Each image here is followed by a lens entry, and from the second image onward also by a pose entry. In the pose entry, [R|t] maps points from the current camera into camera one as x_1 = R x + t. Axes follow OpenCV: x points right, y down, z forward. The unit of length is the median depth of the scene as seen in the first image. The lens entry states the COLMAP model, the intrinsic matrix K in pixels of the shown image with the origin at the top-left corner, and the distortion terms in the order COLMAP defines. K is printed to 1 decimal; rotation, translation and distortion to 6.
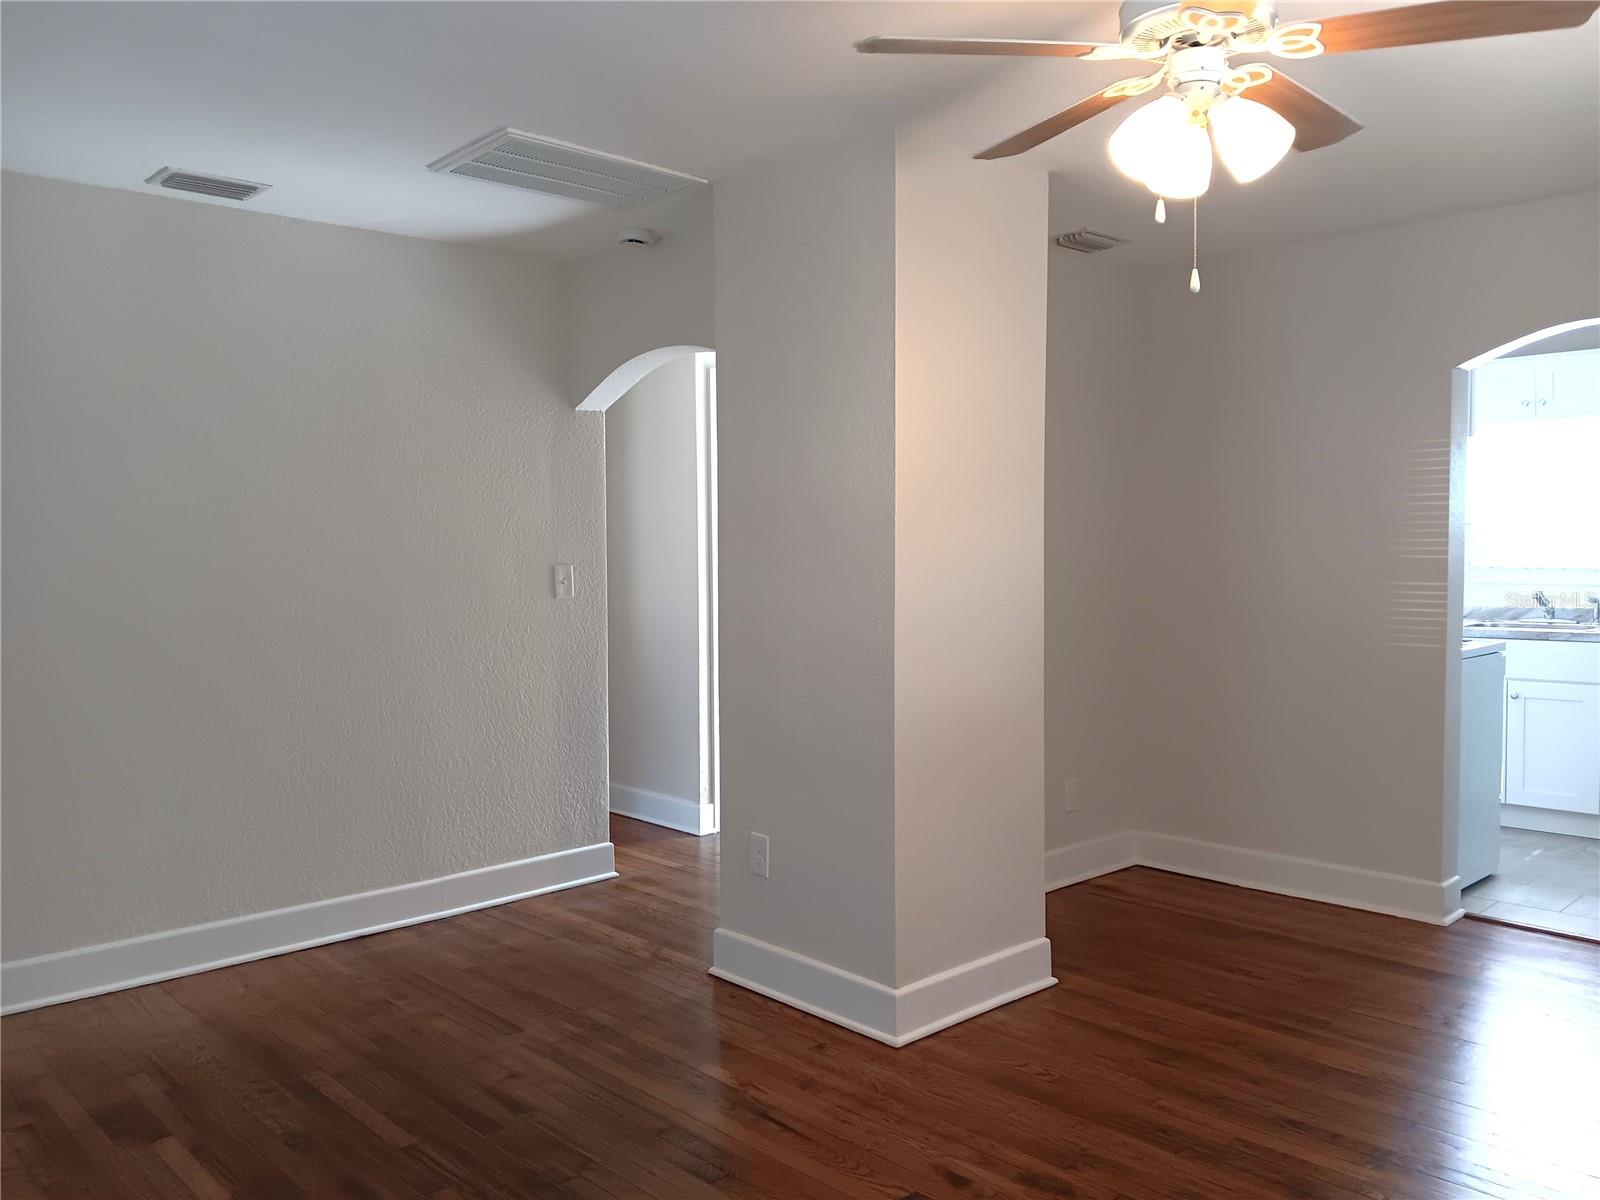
lens RADIAL K [[1285.1, 0, 792.9], [0, 1285.1, 605.1], [0, 0, 1]] dist [0.049203, -0.113622]
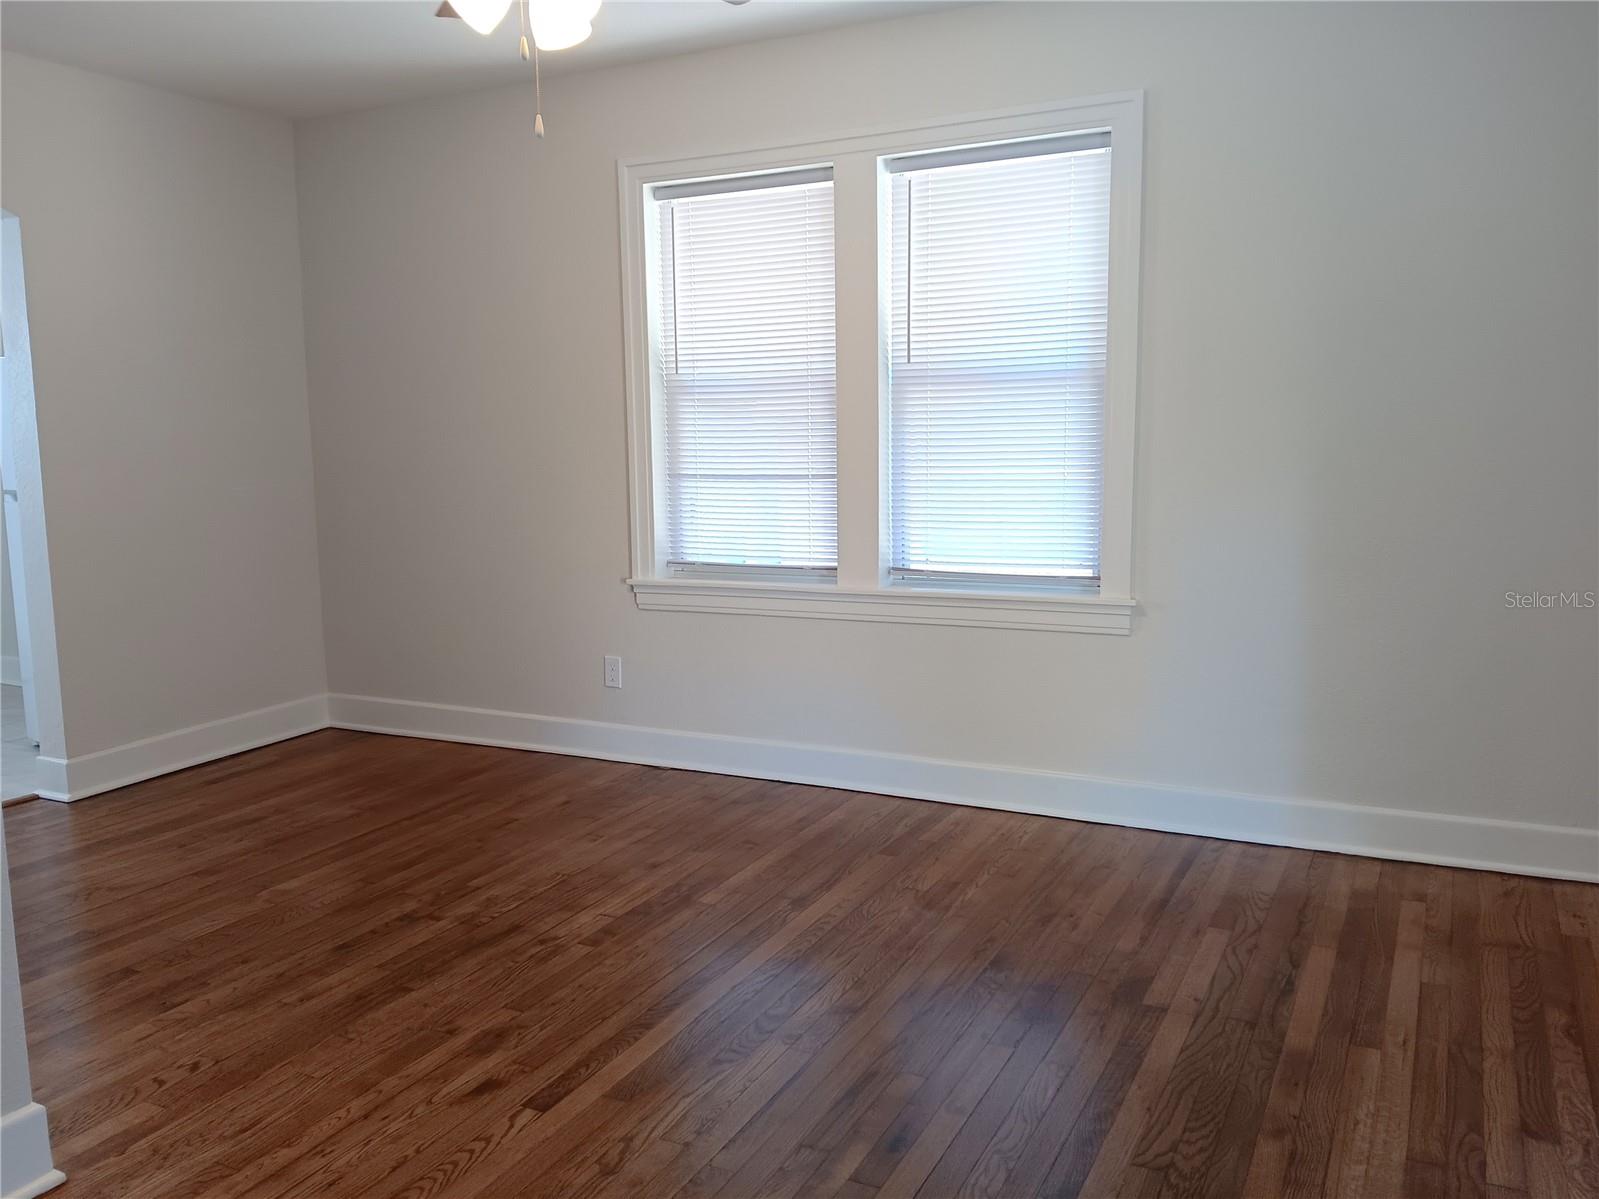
lens RADIAL K [[1270.2, 0, 799.5], [0, 1270.2, 599.5], [0, 0, 1]] dist [0.153491, -0.324176]
pose [[-0.334386, -0.113314, 0.935599, -0.628113], [0.068992, 0.987139, 0.144214, 0.003380], [-0.939908, 0.112771, -0.322267, 0.900980]]
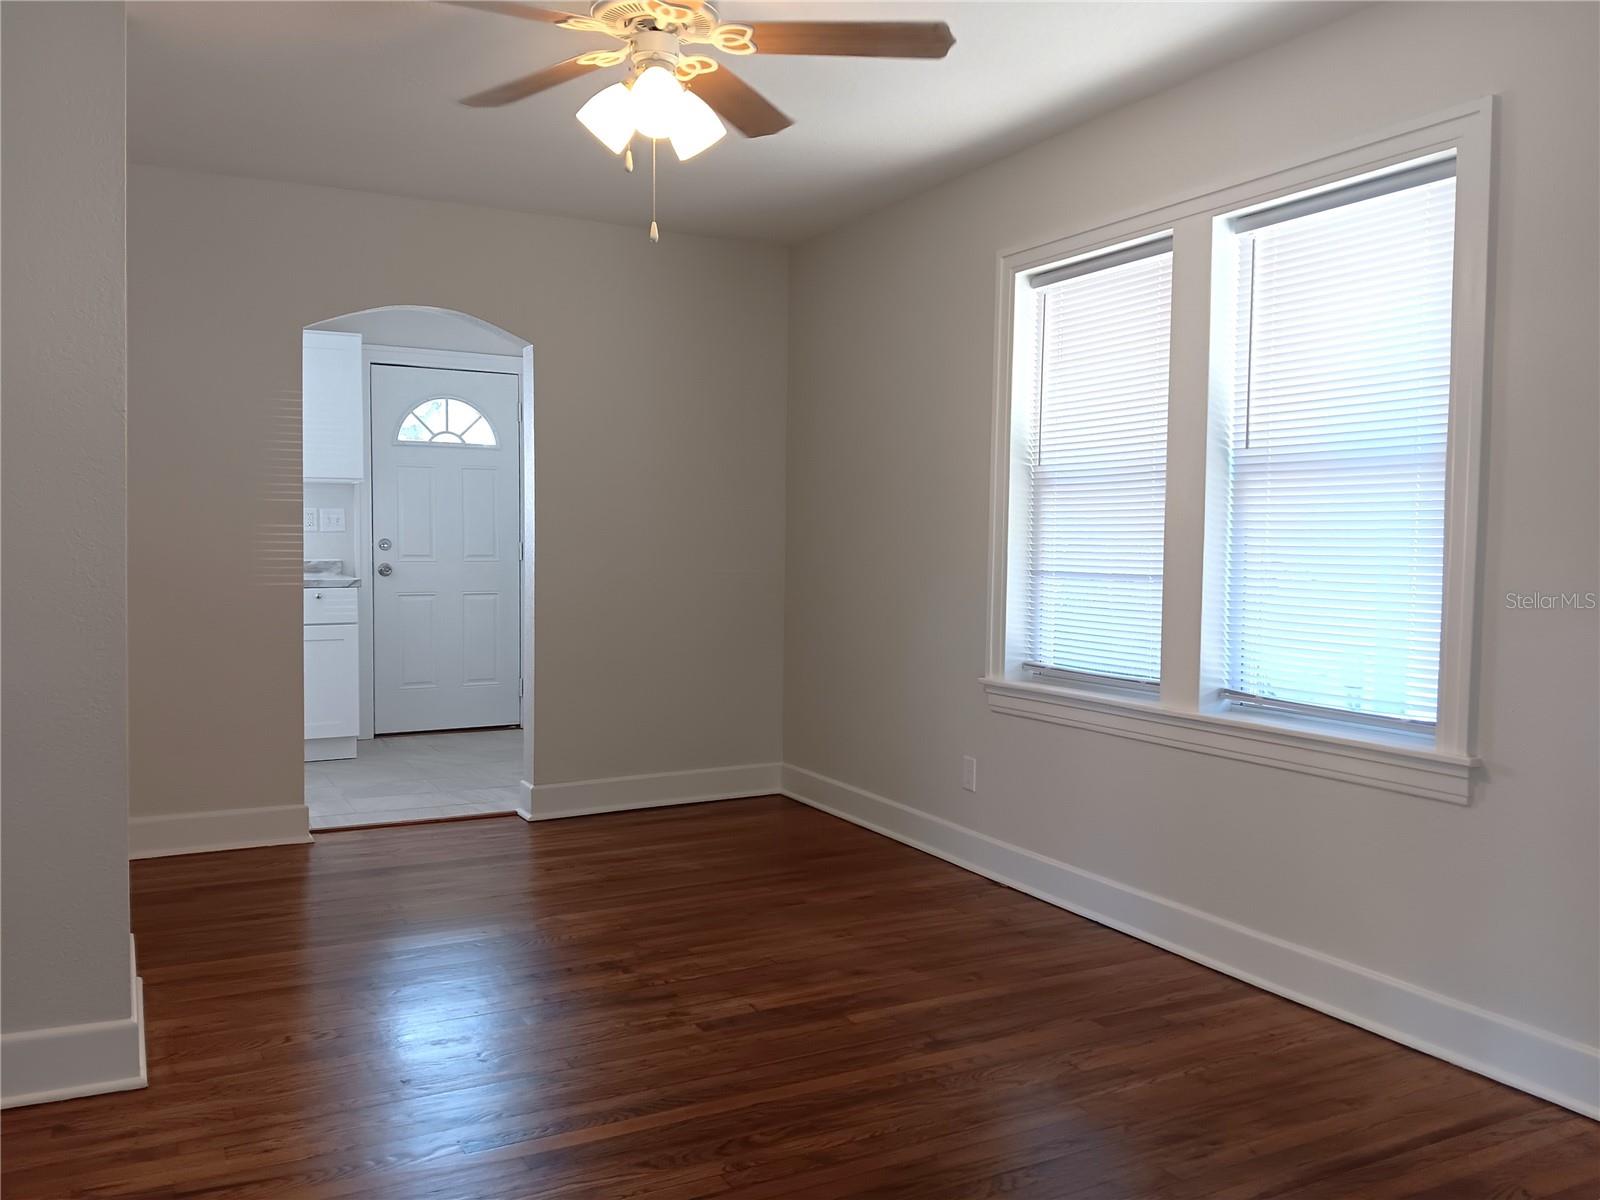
lens RADIAL K [[1285.1, 0, 792.9], [0, 1285.1, 605.1], [0, 0, 1]] dist [0.049203, -0.113622]
pose [[0.274608, -0.042669, 0.960609, -0.597475], [0.041092, 0.998623, 0.032611, 0.042662], [-0.960678, 0.030518, 0.275983, 0.427047]]
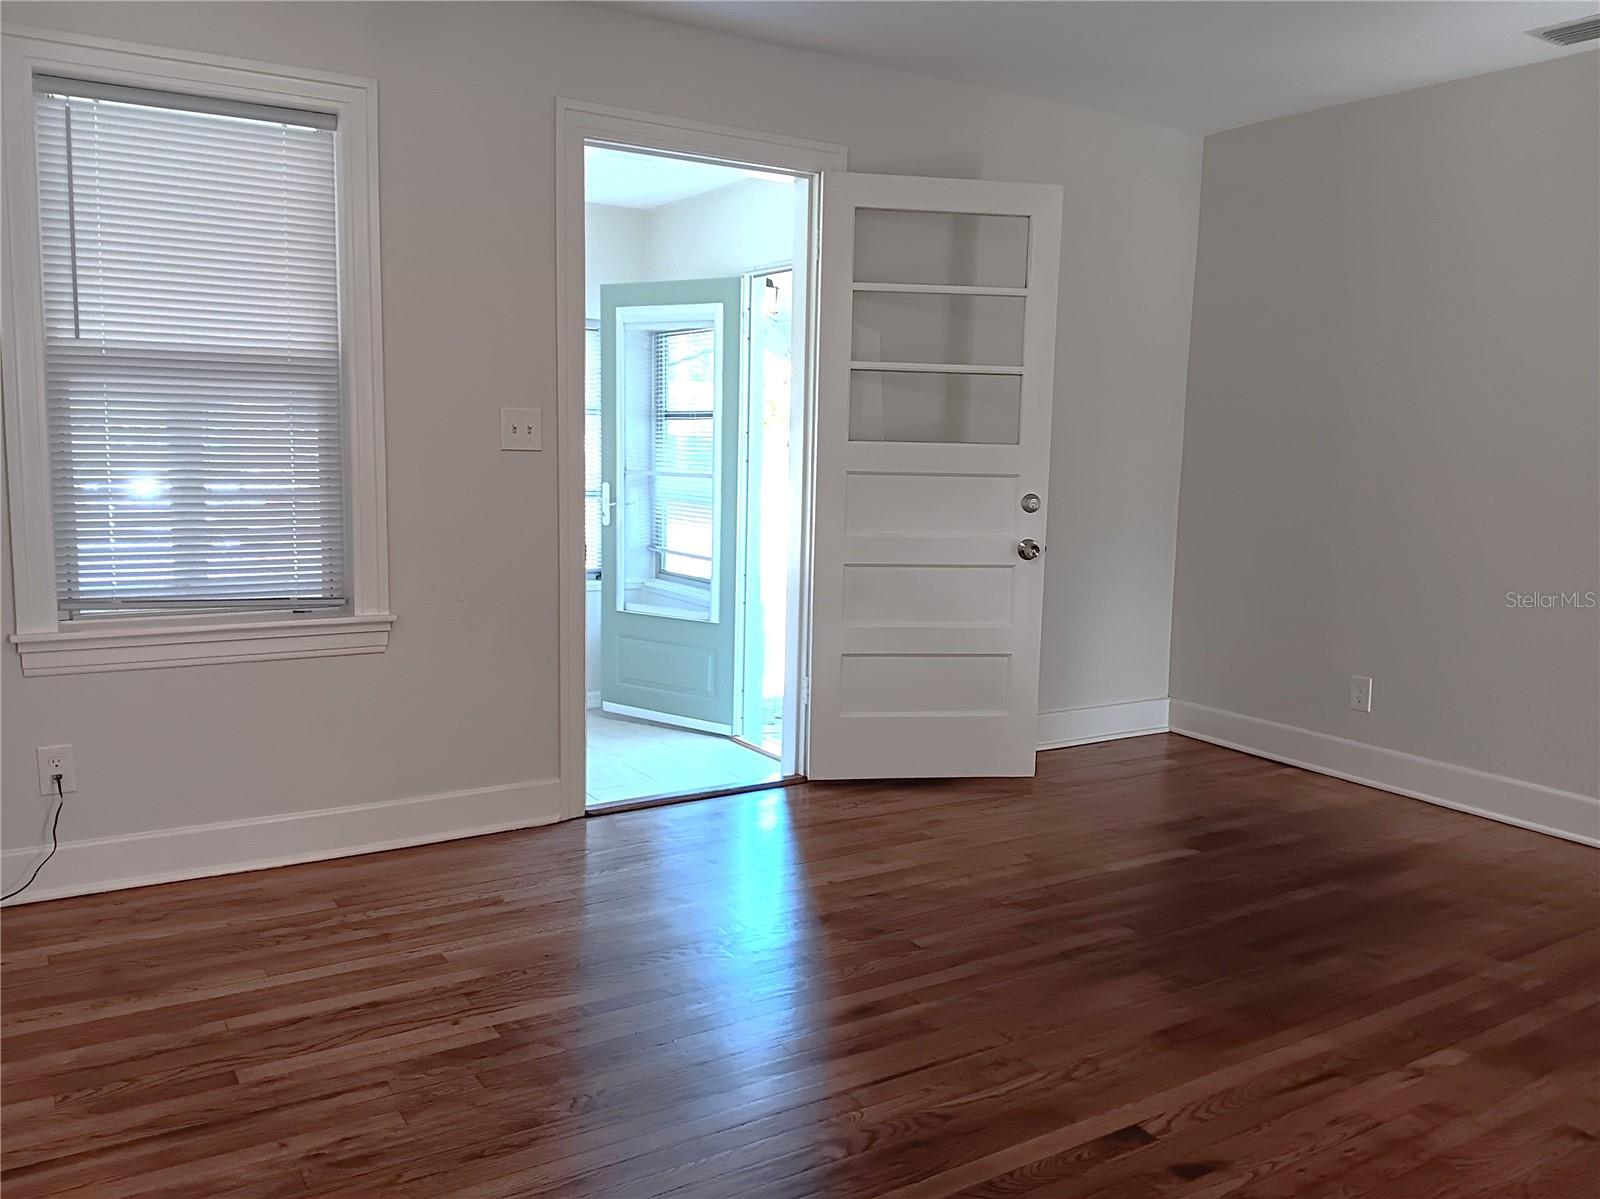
lens RADIAL K [[1285.1, 0, 792.9], [0, 1285.1, 604.6], [0, 0, 1]] dist [0.049203, -0.113622]
pose [[-0.200795, 0.133608, -0.970480, 0.778646], [-0.074093, 0.985747, 0.151040, -0.002667], [0.976827, 0.102234, -0.188033, 0.751968]]
